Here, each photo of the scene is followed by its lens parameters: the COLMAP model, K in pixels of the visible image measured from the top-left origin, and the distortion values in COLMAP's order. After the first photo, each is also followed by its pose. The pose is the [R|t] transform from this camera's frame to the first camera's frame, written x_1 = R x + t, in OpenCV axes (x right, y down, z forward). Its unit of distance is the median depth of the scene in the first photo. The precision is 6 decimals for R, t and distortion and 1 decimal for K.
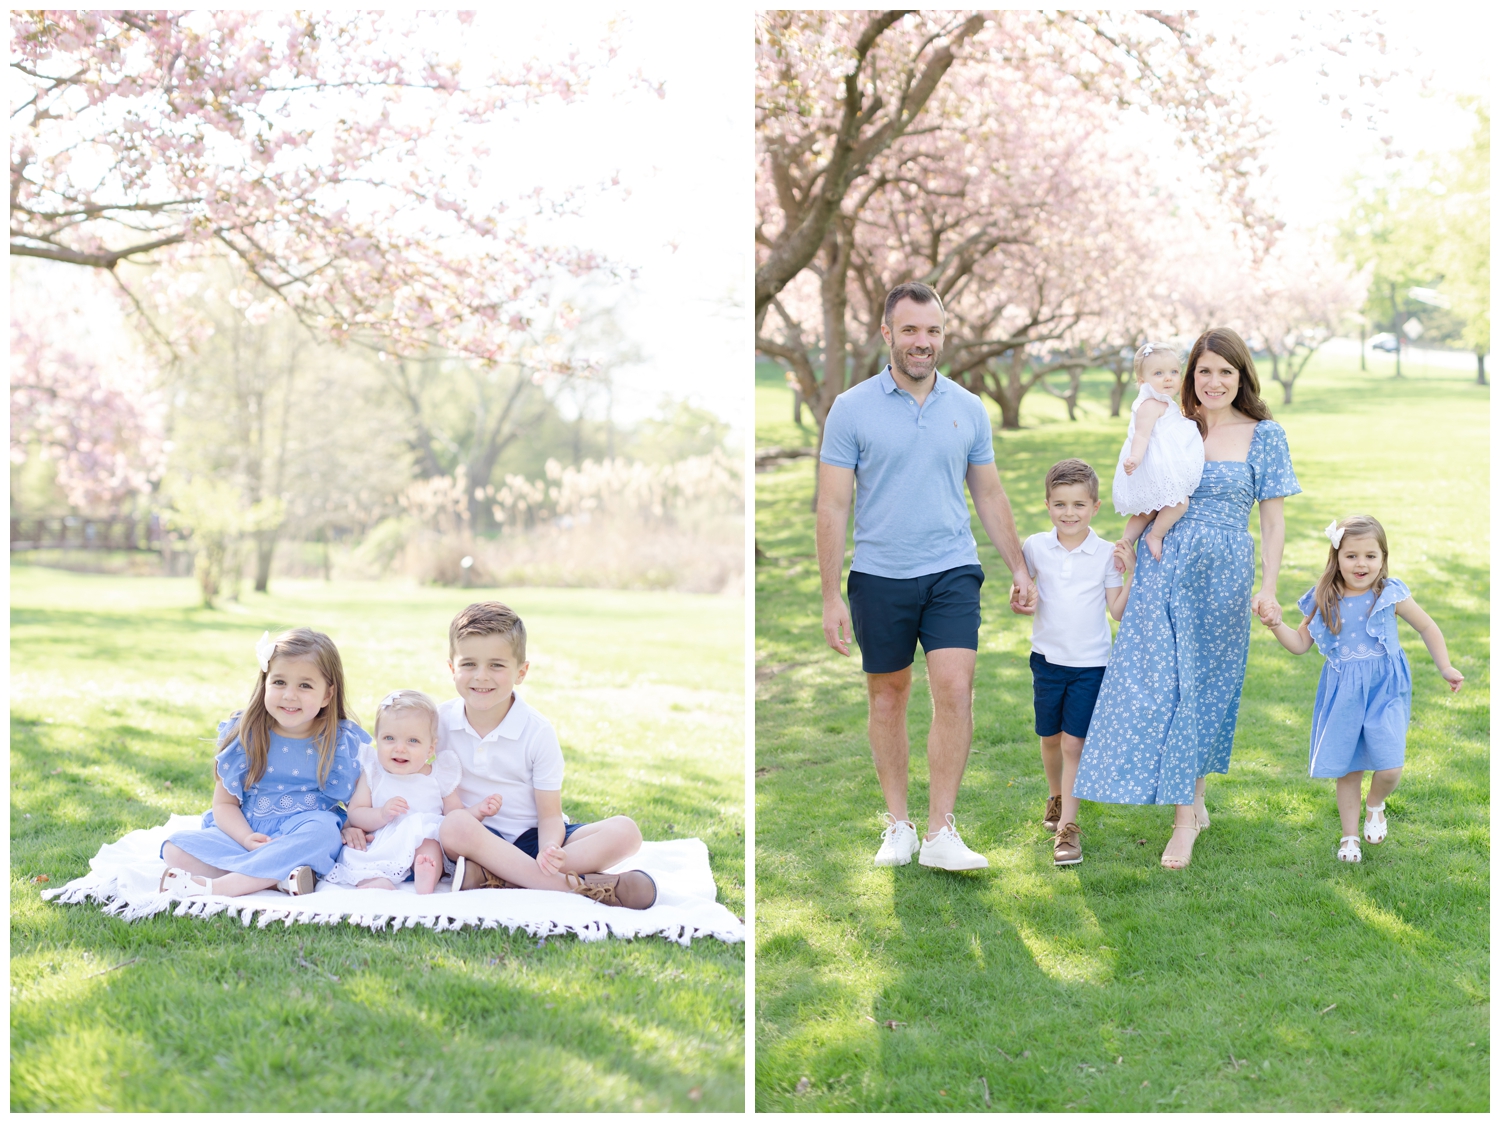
lens RADIAL K [[2076.9, 0, 750.0], [0, 2076.9, 561.5], [0, 0, 1]] dist [-0.036703, -0.044683]
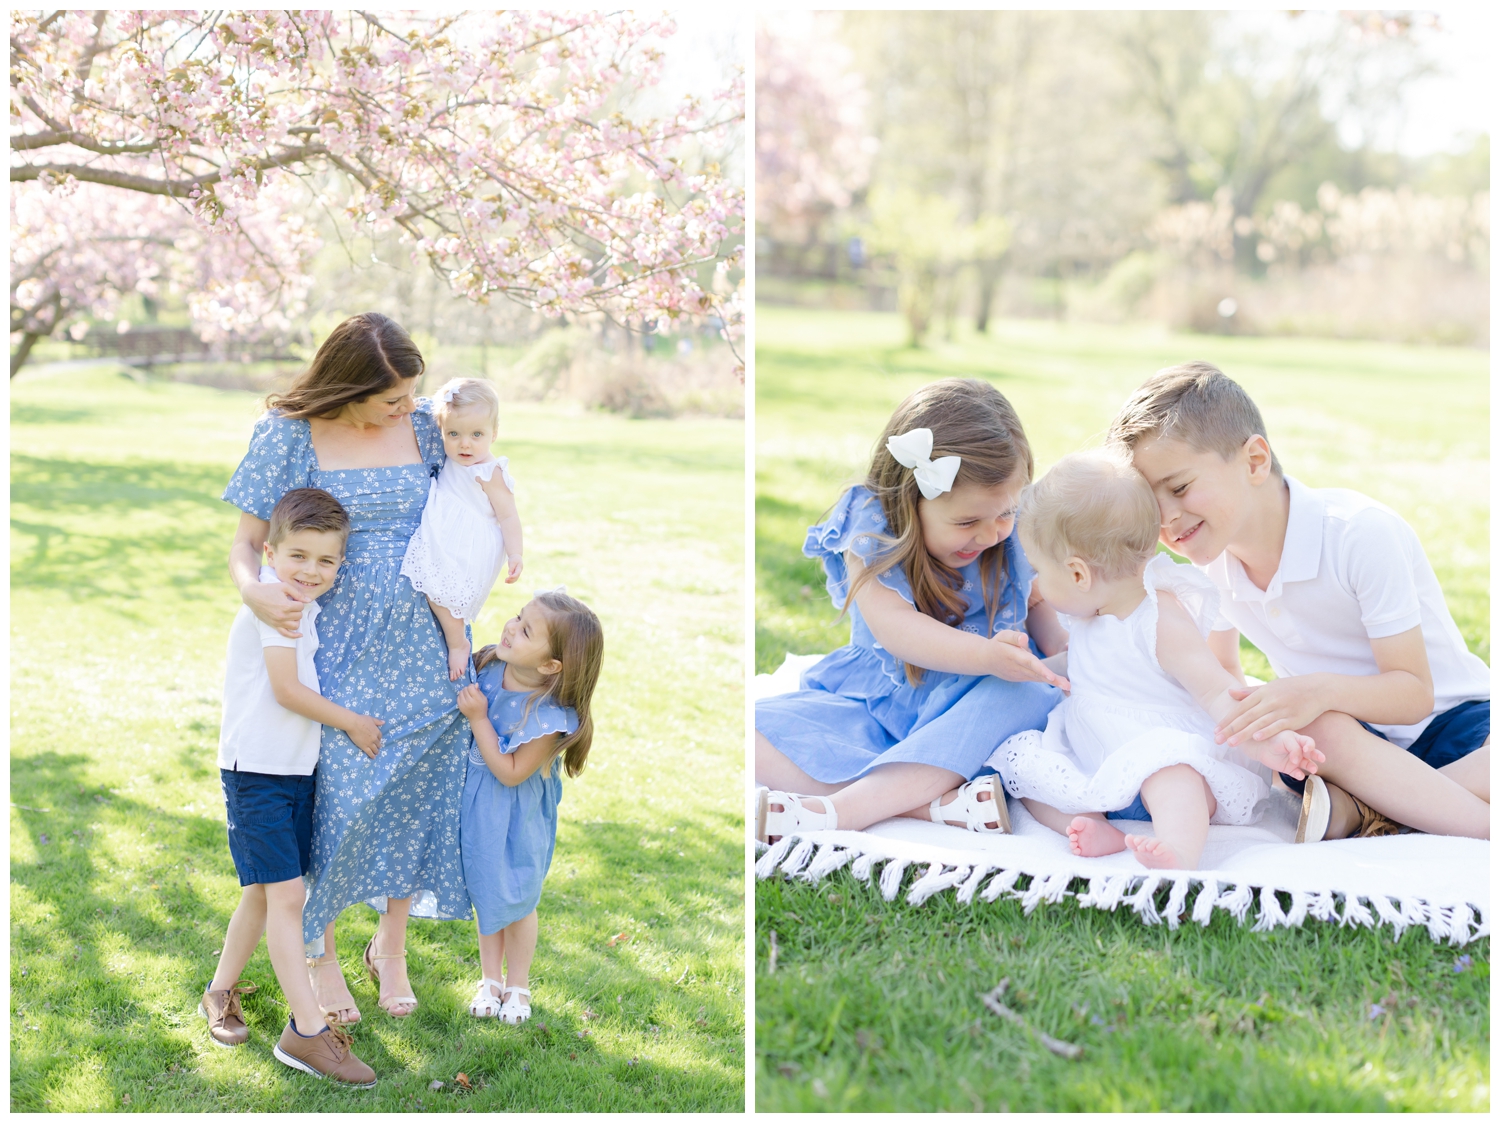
lens RADIAL K [[2076.9, 0, 750.0], [0, 2076.9, 561.5], [0, 0, 1]] dist [-0.036703, -0.044683]
pose [[0.939541, 0.046072, -0.339324, -0.035069], [-0.007929, 0.993569, 0.112950, 0.011314], [0.342345, -0.103431, 0.933864, 0.173071]]
